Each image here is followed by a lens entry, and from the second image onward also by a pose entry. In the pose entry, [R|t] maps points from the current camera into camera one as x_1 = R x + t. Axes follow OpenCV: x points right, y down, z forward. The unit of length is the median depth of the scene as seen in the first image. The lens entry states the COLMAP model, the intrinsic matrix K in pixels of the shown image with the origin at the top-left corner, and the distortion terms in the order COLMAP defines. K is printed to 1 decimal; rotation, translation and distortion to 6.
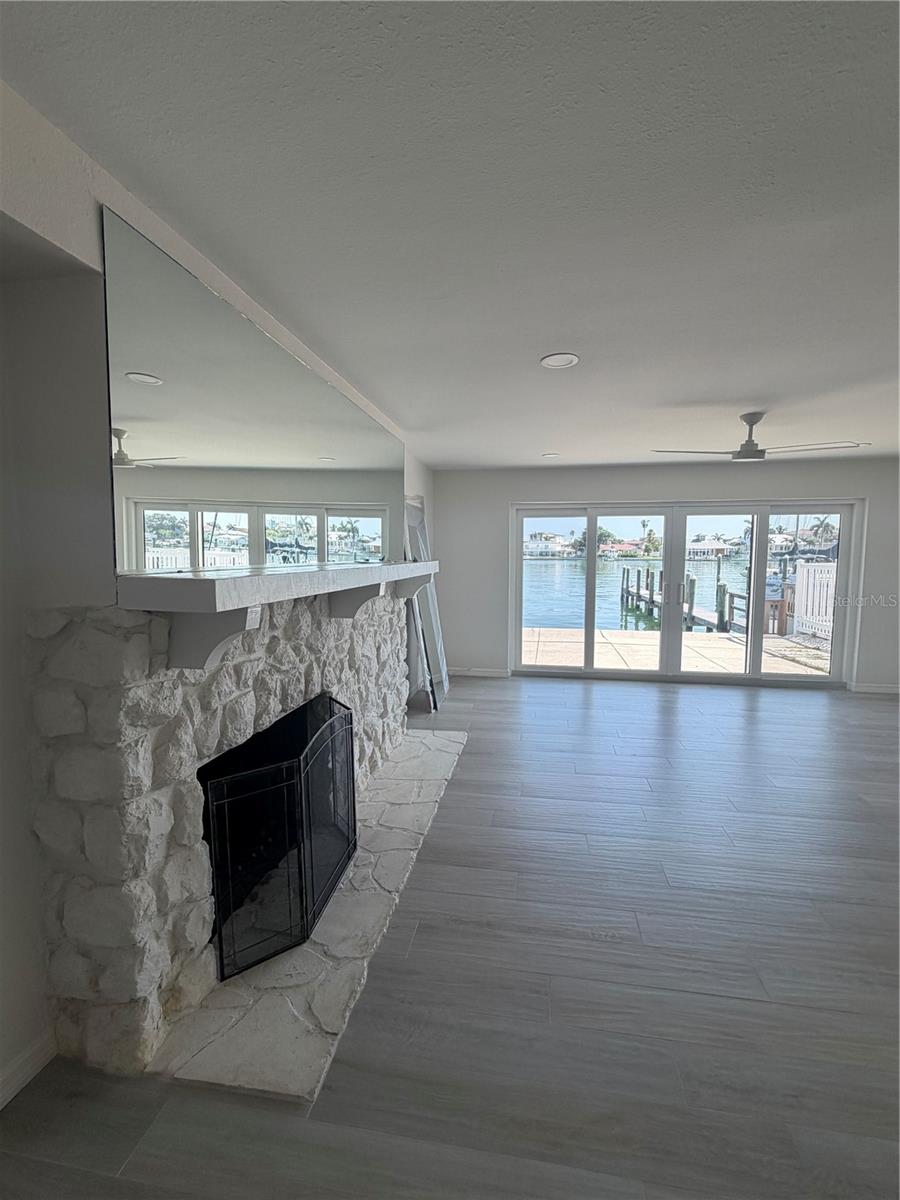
lens RADIAL K [[540.5, 0, 450.0], [0, 540.5, 600.0], [0, 0, 1]] dist [0.002104, 0.000275]
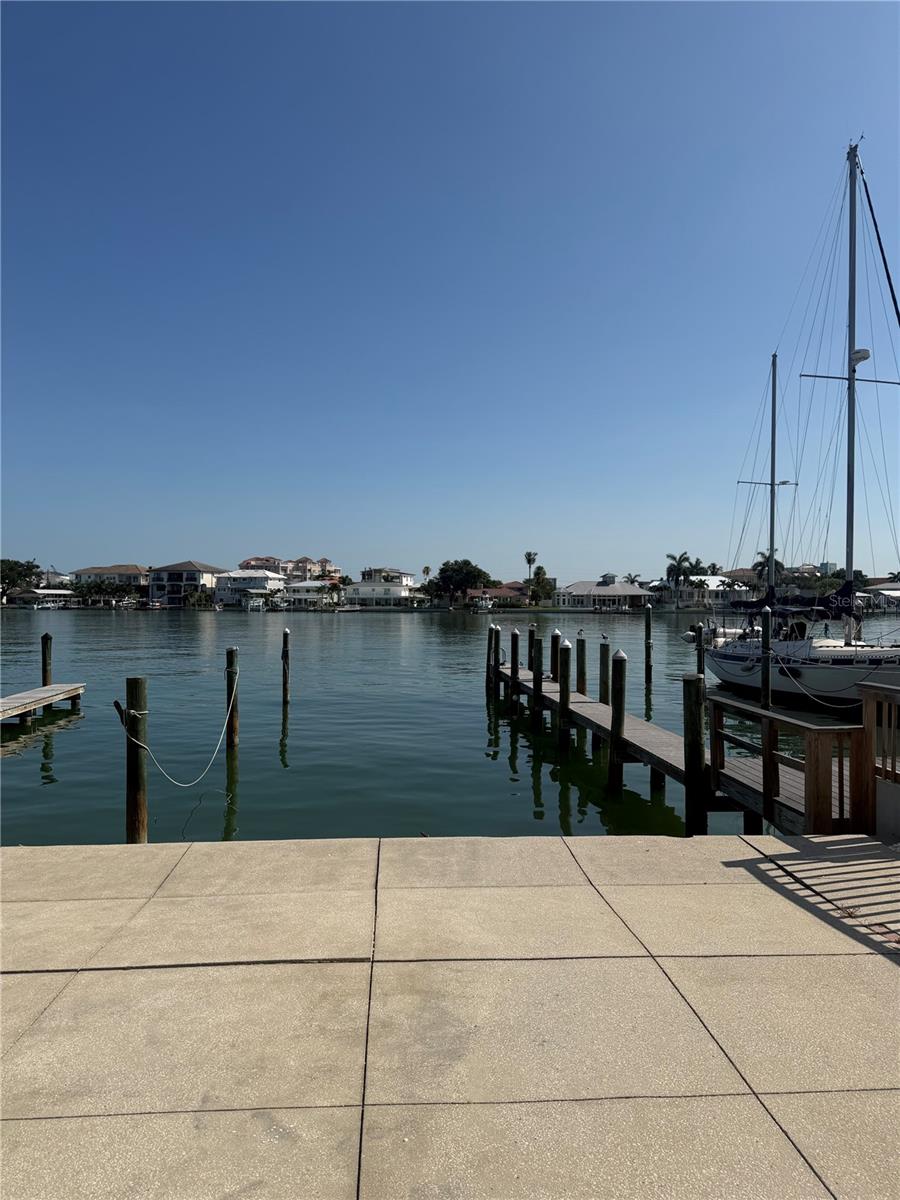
lens RADIAL K [[831.7, 0, 452.5], [0, 831.7, 604.7], [0, 0, 1]] dist [0.177700, -0.343429]
pose [[0.969133, 0.001983, 0.246530, 0.084185], [0.018193, 0.996666, -0.079536, -0.018724], [-0.245866, 0.081566, 0.965866, 0.212275]]
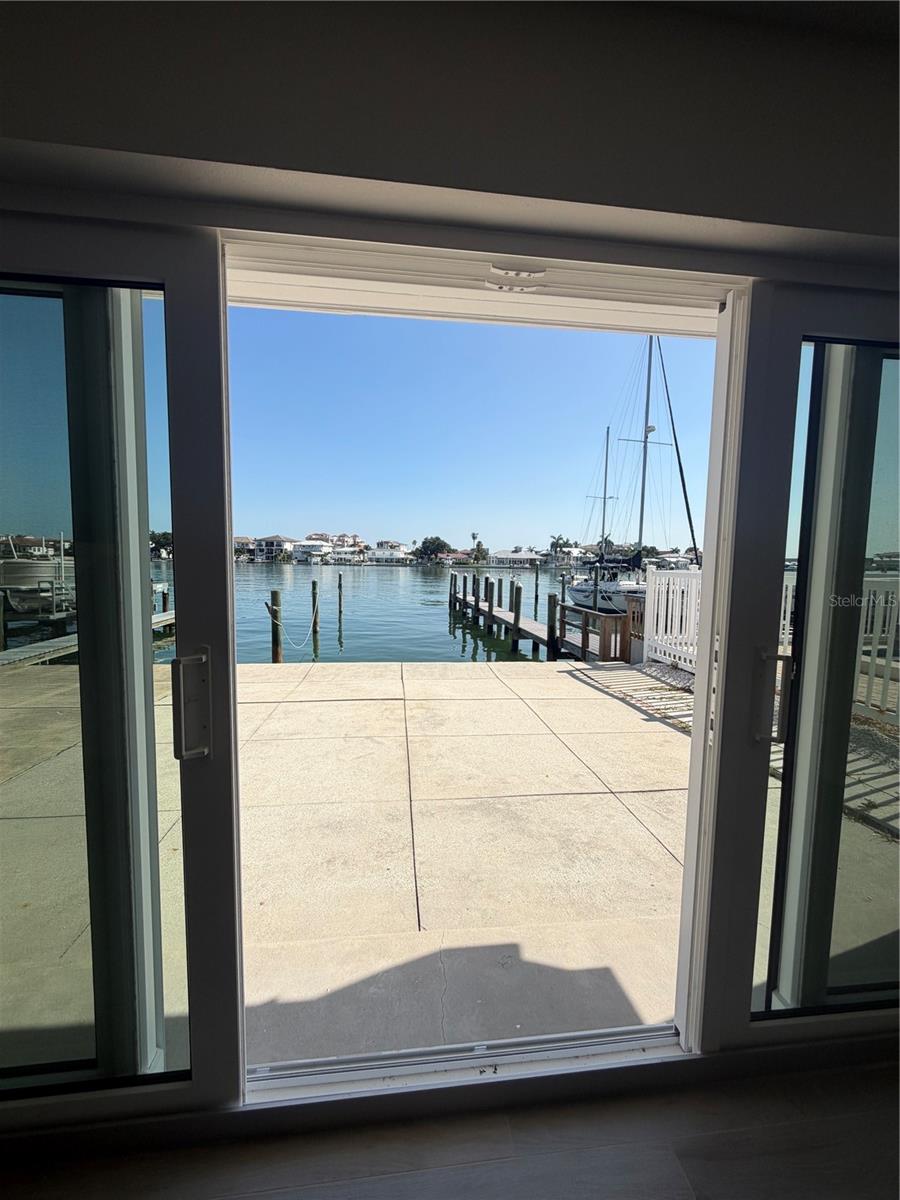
lens RADIAL K [[478.9, 0, 449.9], [0, 478.9, 597.0], [0, 0, 1]] dist [0.000837, 0.000005]
pose [[0.957391, -0.004694, 0.288757, 0.068798], [0.007321, 0.999941, -0.008018, -0.010181], [-0.288703, 0.009791, 0.957369, 0.169383]]
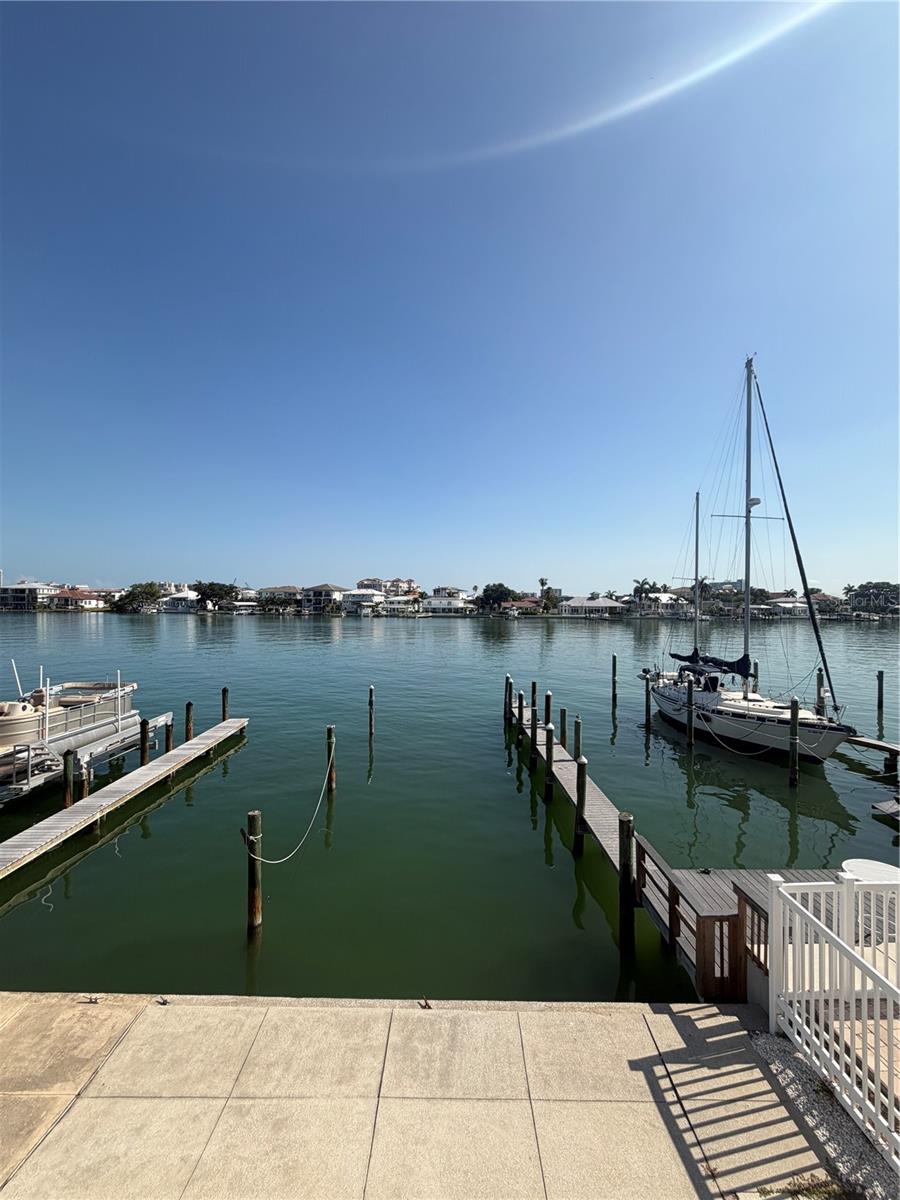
lens RADIAL K [[540.5, 0, 450.0], [0, 540.5, 600.0], [0, 0, 1]] dist [0.002104, 0.000275]
pose [[0.985712, 0.003883, 0.168396, 0.106356], [0.011724, 0.995728, -0.091584, -0.112102], [-0.168032, 0.092250, 0.981456, 0.213552]]
